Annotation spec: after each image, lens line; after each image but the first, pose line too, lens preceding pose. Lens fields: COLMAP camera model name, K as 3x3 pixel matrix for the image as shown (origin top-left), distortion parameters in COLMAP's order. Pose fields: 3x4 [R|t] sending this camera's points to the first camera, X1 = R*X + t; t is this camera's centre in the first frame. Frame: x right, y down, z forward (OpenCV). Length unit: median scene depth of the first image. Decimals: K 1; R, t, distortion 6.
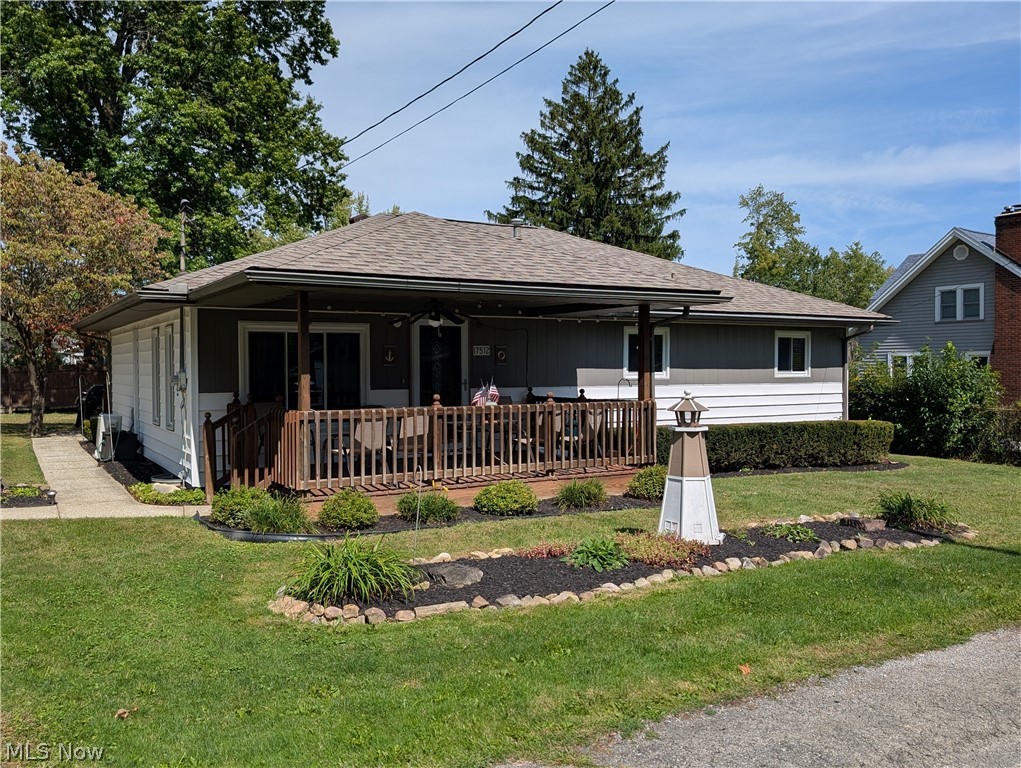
lens RADIAL K [[852.9, 0, 509.9], [0, 852.9, 385.9], [0, 0, 1]] dist [0.003700, 0.034880]
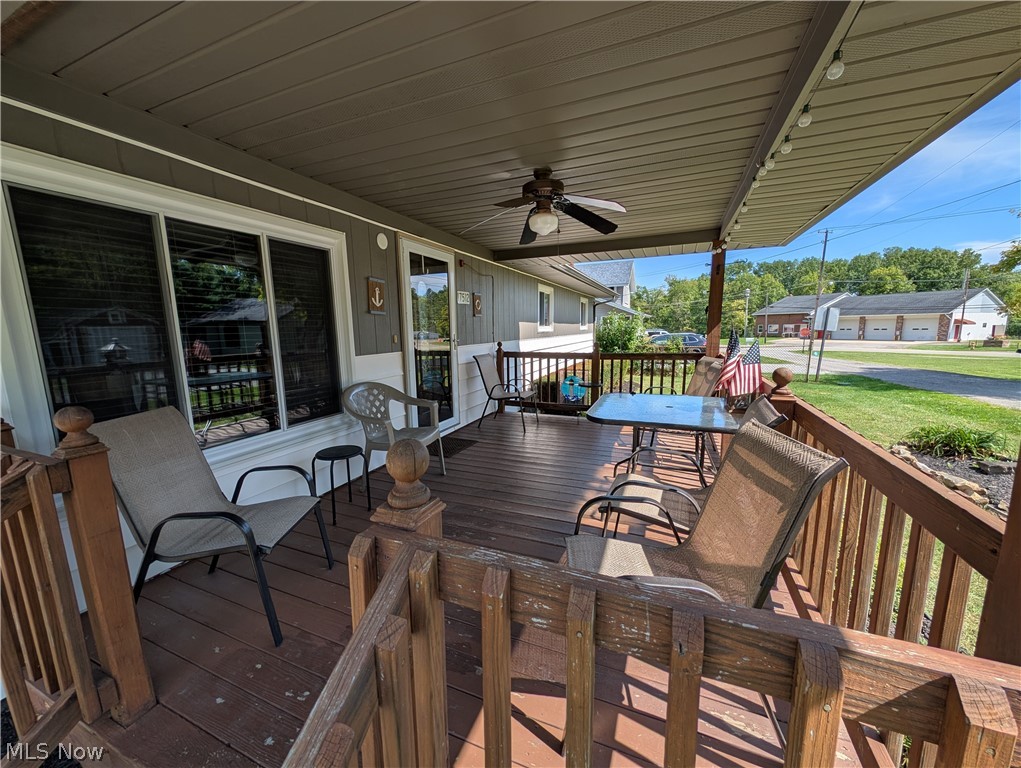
lens RADIAL K [[376.3, 0, 510.5], [0, 376.3, 384.0], [0, 0, 1]] dist [-0.000059, -0.000057]
pose [[0.806062, -0.088212, 0.585220, -0.186054], [0.008509, 0.990455, 0.137574, -0.008501], [-0.591770, -0.105913, 0.799119, 0.600428]]
